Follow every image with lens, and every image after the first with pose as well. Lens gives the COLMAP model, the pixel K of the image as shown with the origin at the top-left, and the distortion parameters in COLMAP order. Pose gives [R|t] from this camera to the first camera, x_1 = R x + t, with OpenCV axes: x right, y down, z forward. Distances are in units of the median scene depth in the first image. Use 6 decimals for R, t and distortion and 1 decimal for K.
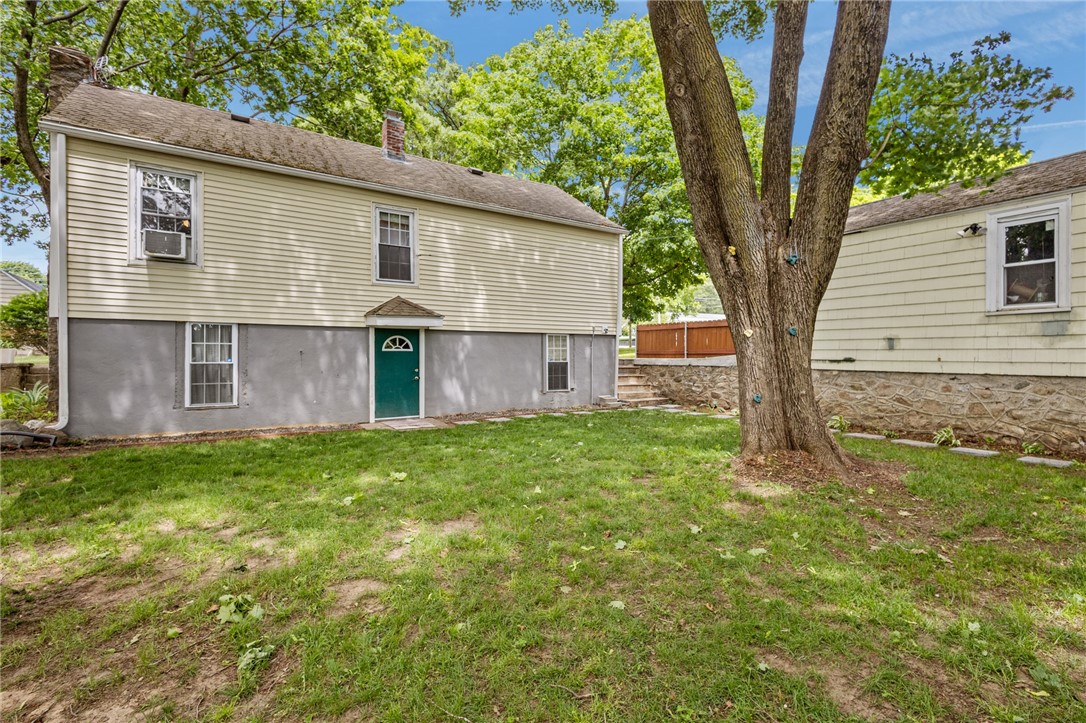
lens RADIAL K [[505.2, 0, 544.4], [0, 505.2, 358.4], [0, 0, 1]] dist [0.008354, -0.003184]
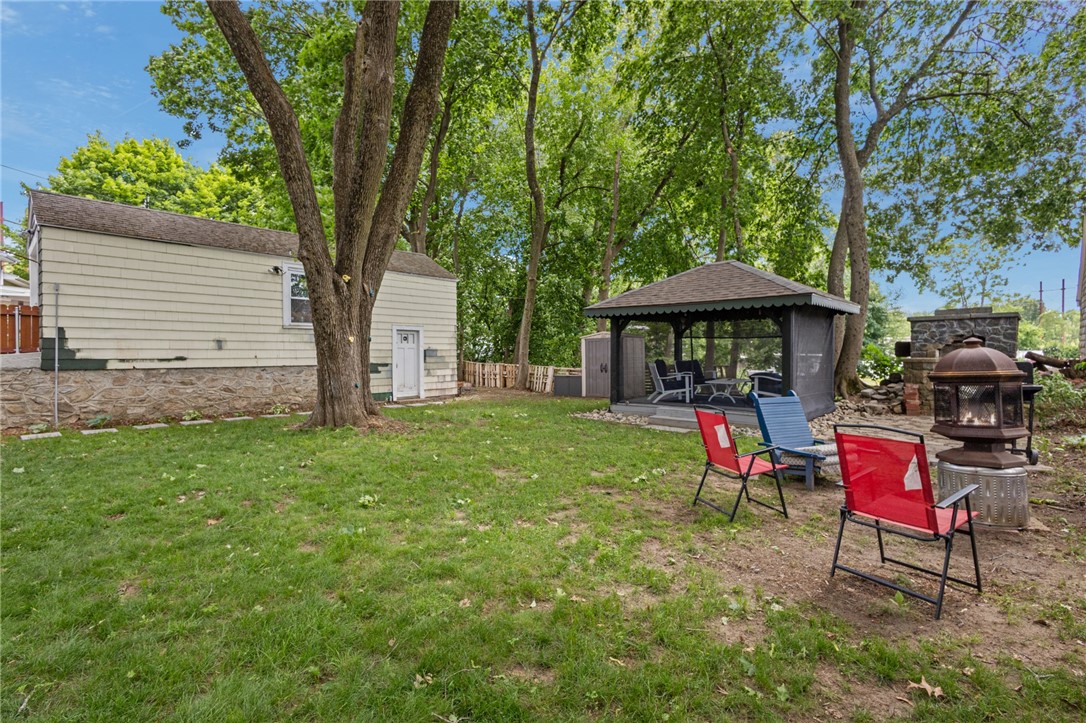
lens RADIAL K [[505.2, 0, 543.5], [0, 505.2, 356.7], [0, 0, 1]] dist [0.008354, -0.003184]
pose [[-0.292382, -0.014002, 0.956199, -0.731881], [0.005228, 0.999854, 0.016240, -0.015758], [-0.956287, 0.009748, -0.292267, 0.606168]]
